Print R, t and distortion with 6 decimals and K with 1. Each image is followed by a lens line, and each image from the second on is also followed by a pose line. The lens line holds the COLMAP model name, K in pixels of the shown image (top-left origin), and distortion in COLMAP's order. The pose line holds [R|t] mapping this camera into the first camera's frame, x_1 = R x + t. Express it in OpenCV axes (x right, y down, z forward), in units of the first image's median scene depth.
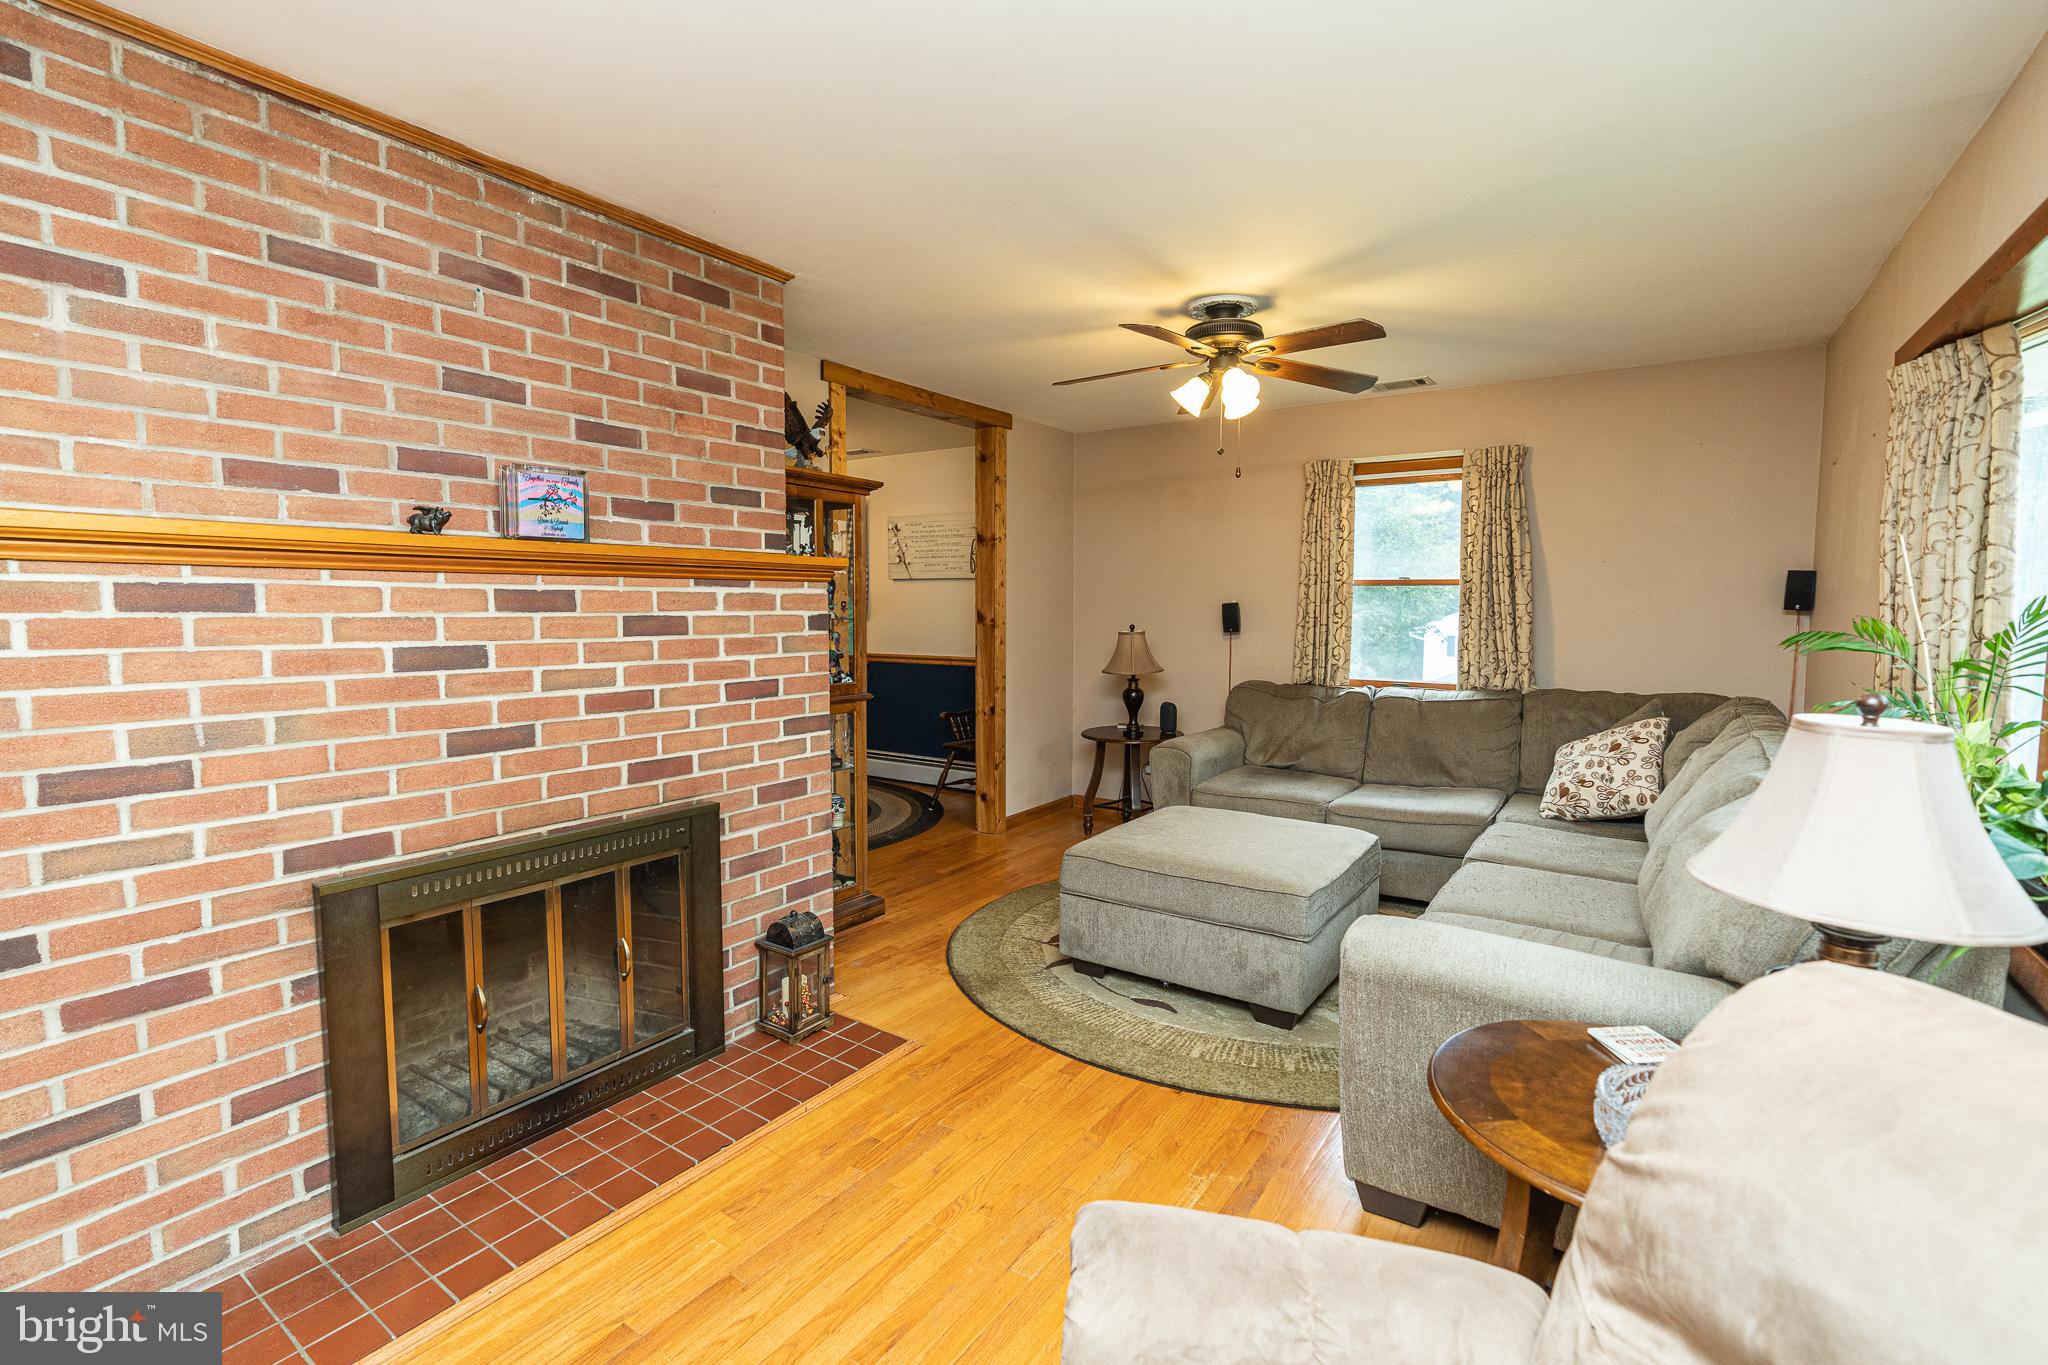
lens RADIAL K [[916.9, 0, 1028.5], [0, 916.9, 677.4], [0, 0, 1]] dist [-0.008372, 0.003293]
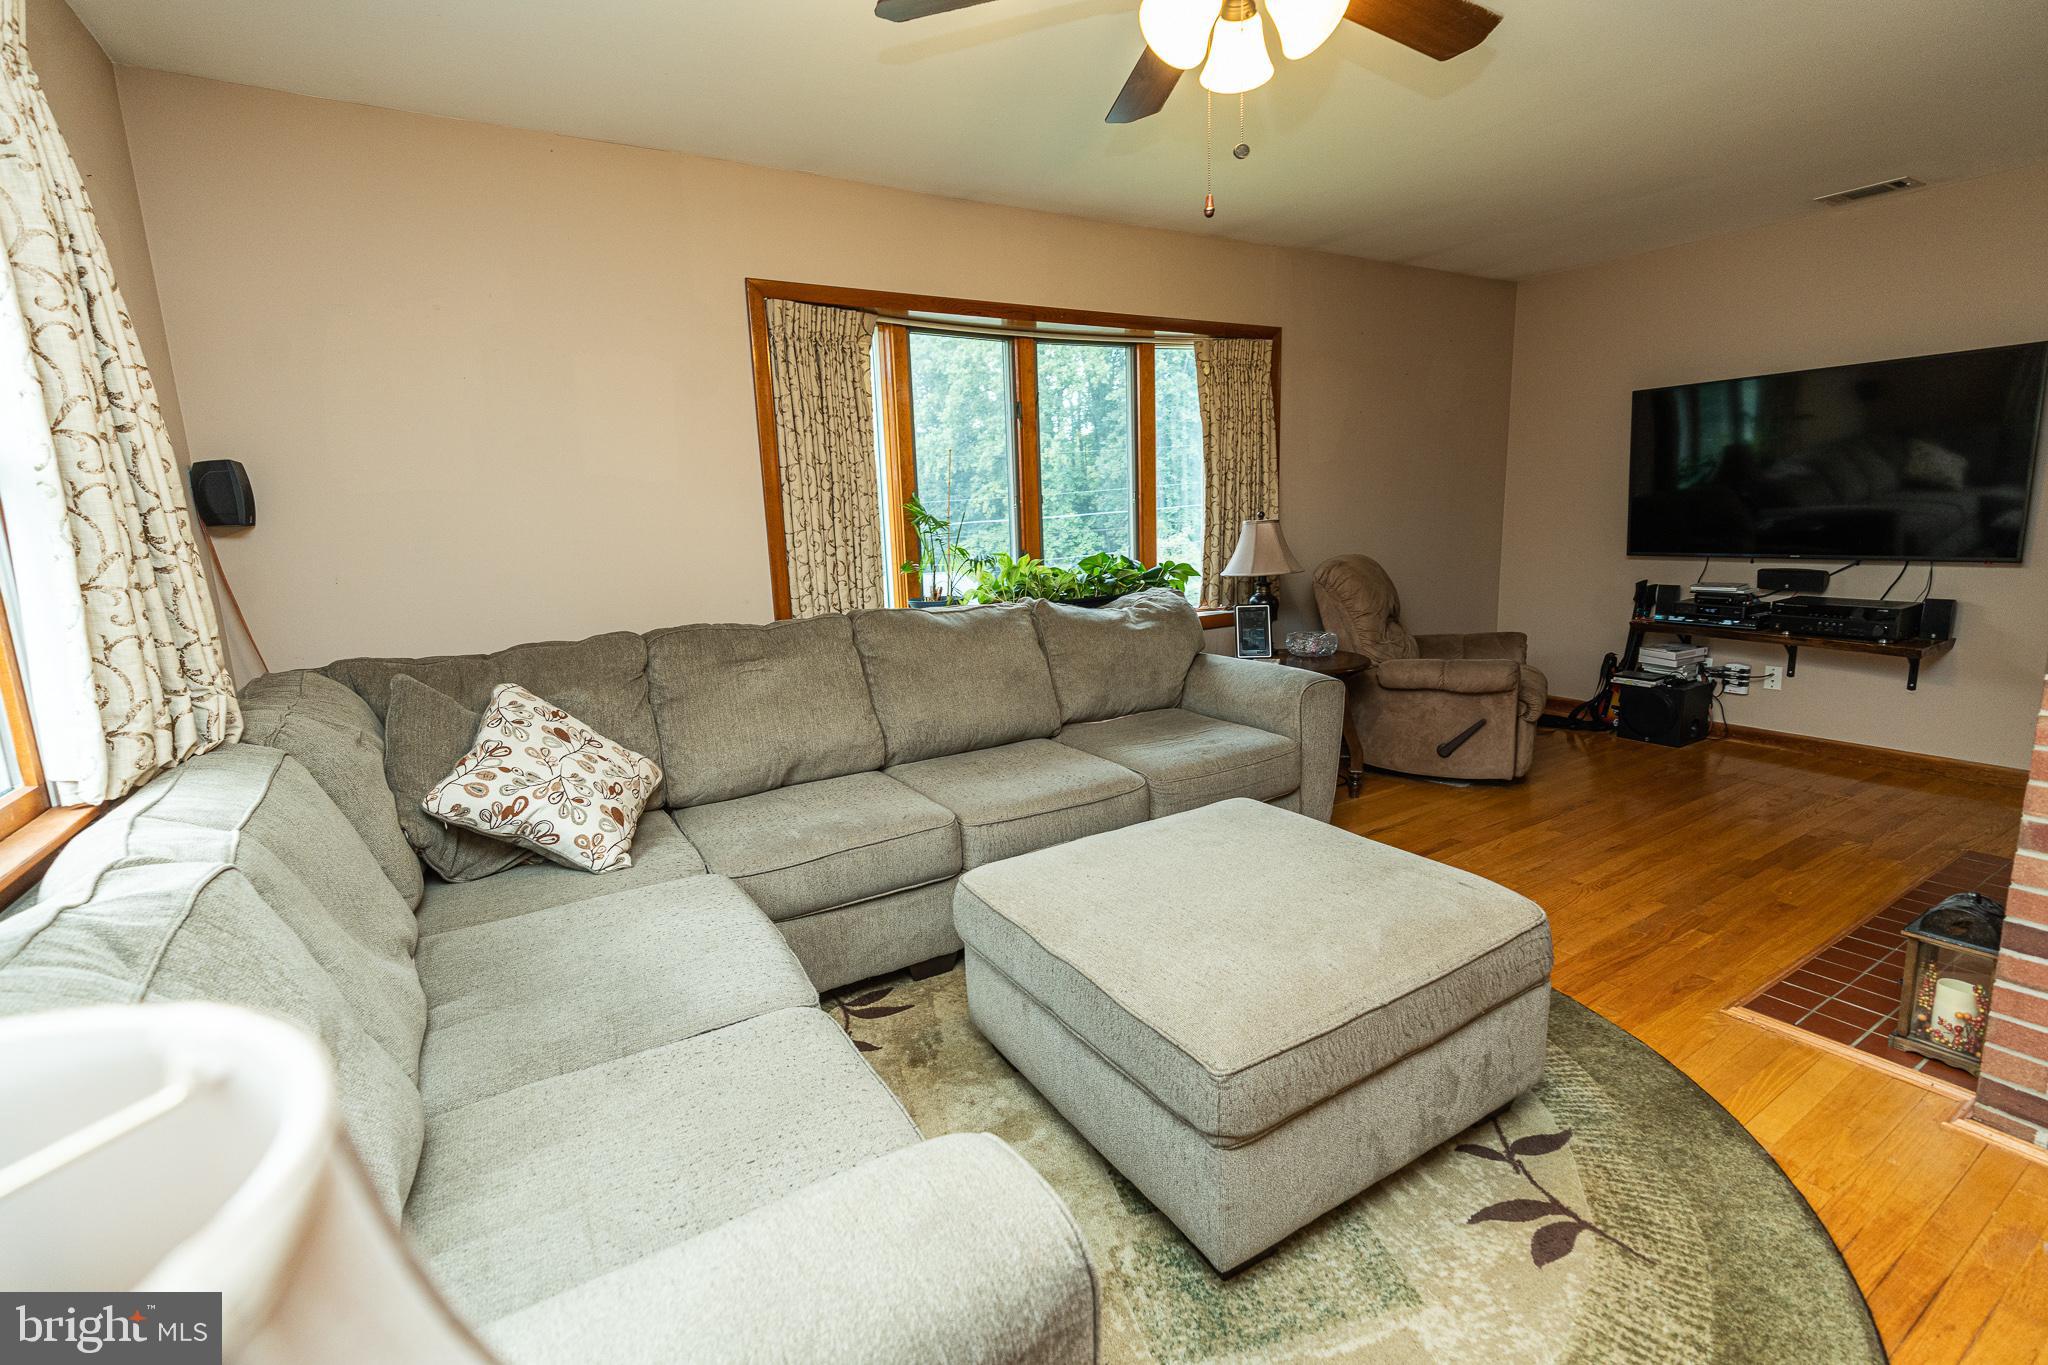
lens RADIAL K [[916.9, 0, 1028.5], [0, 916.9, 677.4], [0, 0, 1]] dist [-0.008372, 0.003293]
pose [[-0.910986, -0.043867, 0.410098, 0.122481], [0.069362, 0.963870, 0.257184, -0.131544], [-0.406563, 0.262736, -0.875029, 1.833872]]
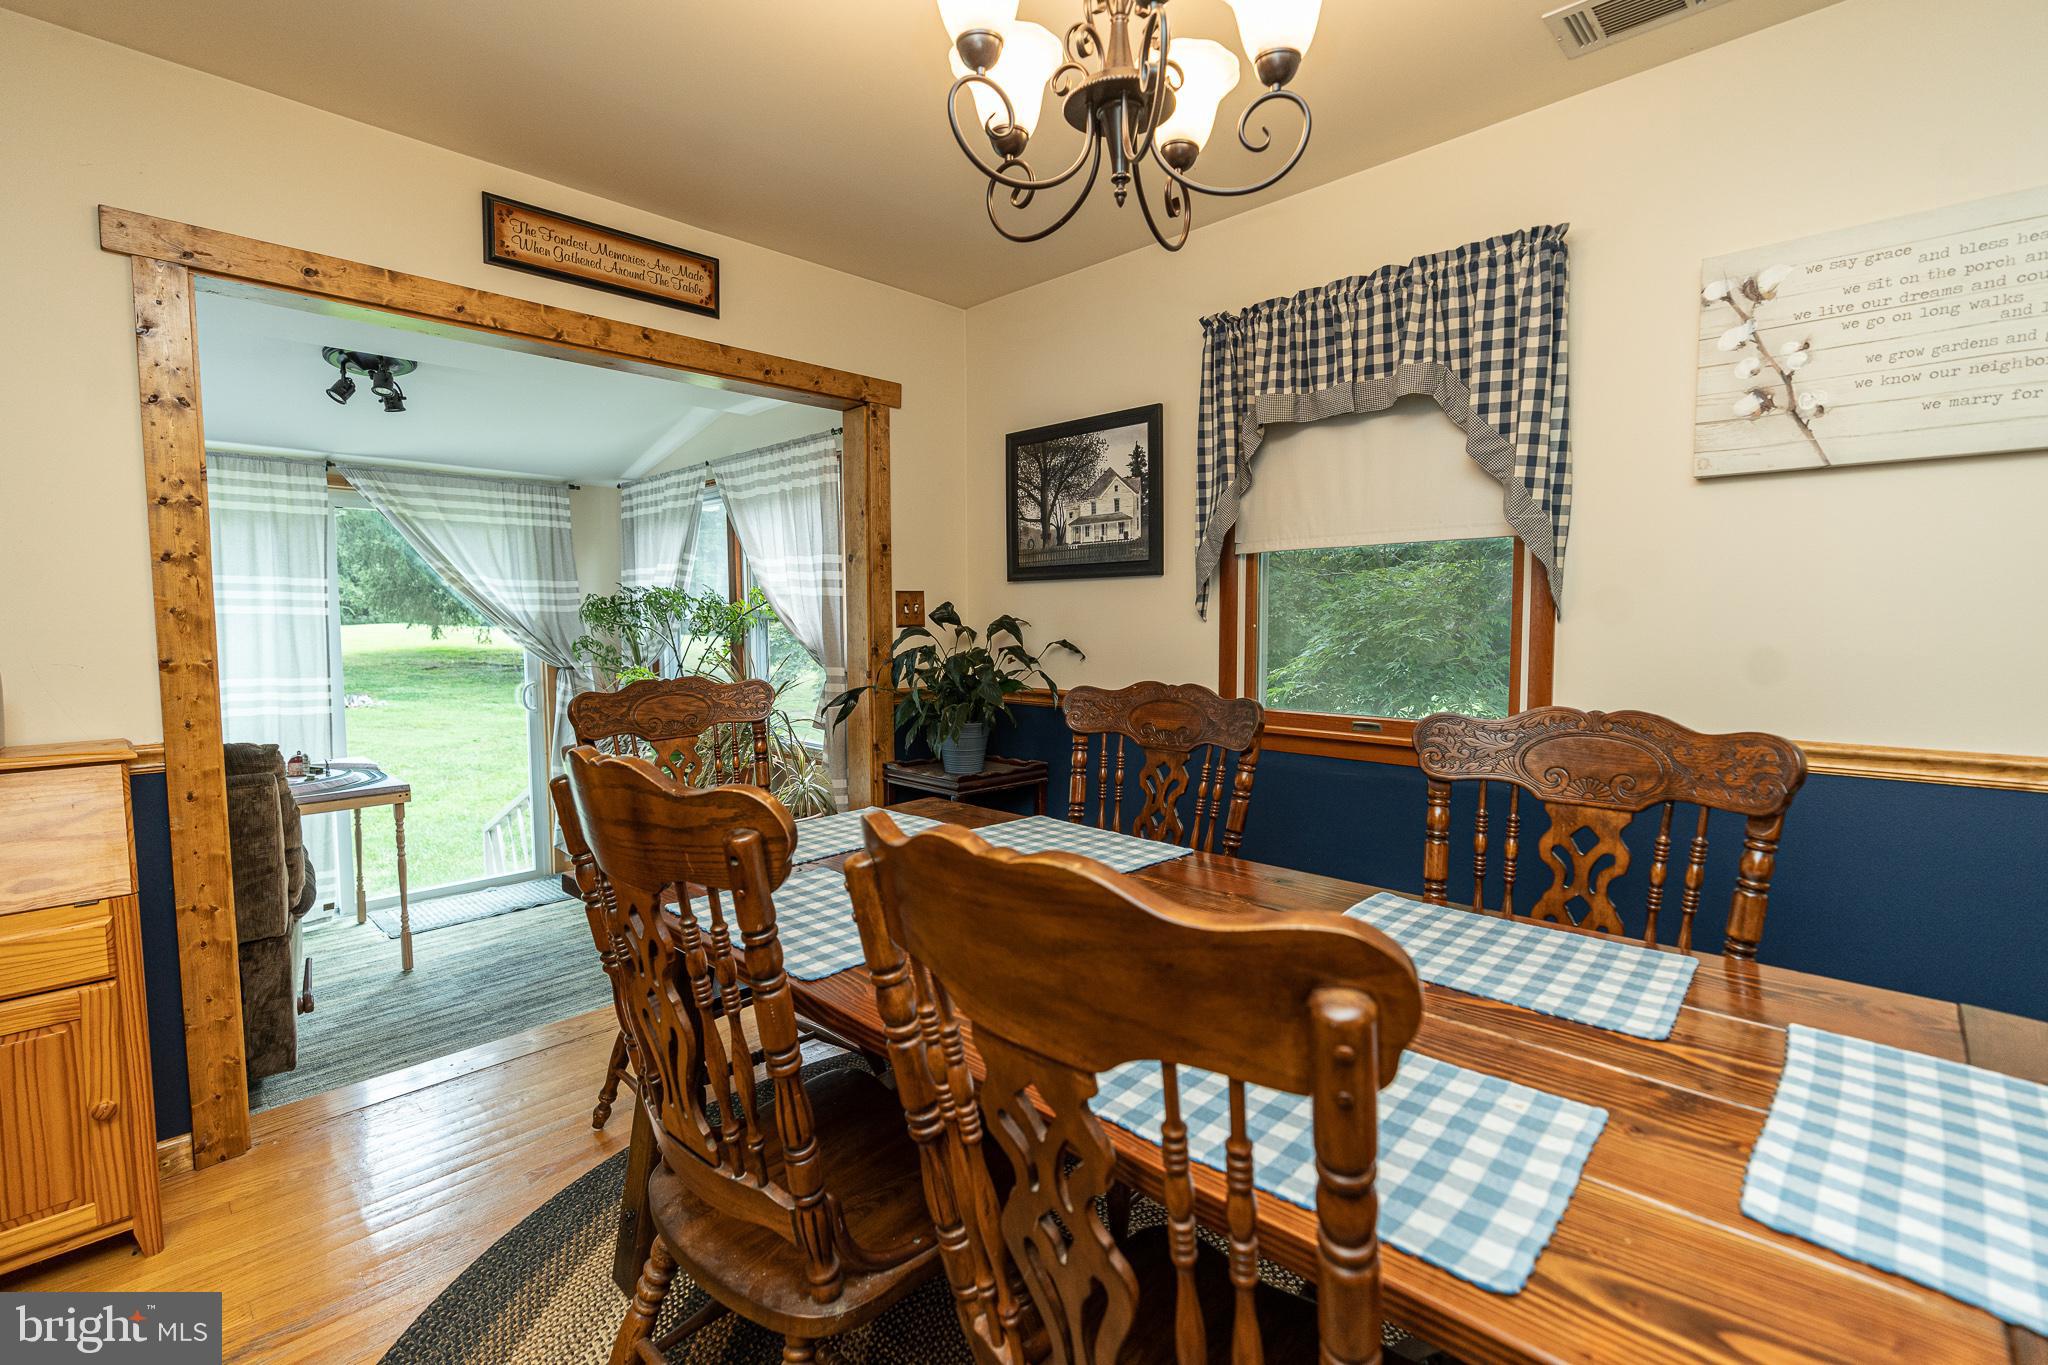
lens RADIAL K [[916.9, 0, 1028.5], [0, 916.9, 677.4], [0, 0, 1]] dist [-0.008372, 0.003293]
pose [[0.985296, 0.001859, -0.170846, -0.735103], [-0.004282, 0.999895, -0.013811, -0.094218], [0.170803, 0.014340, 0.985201, 1.621852]]
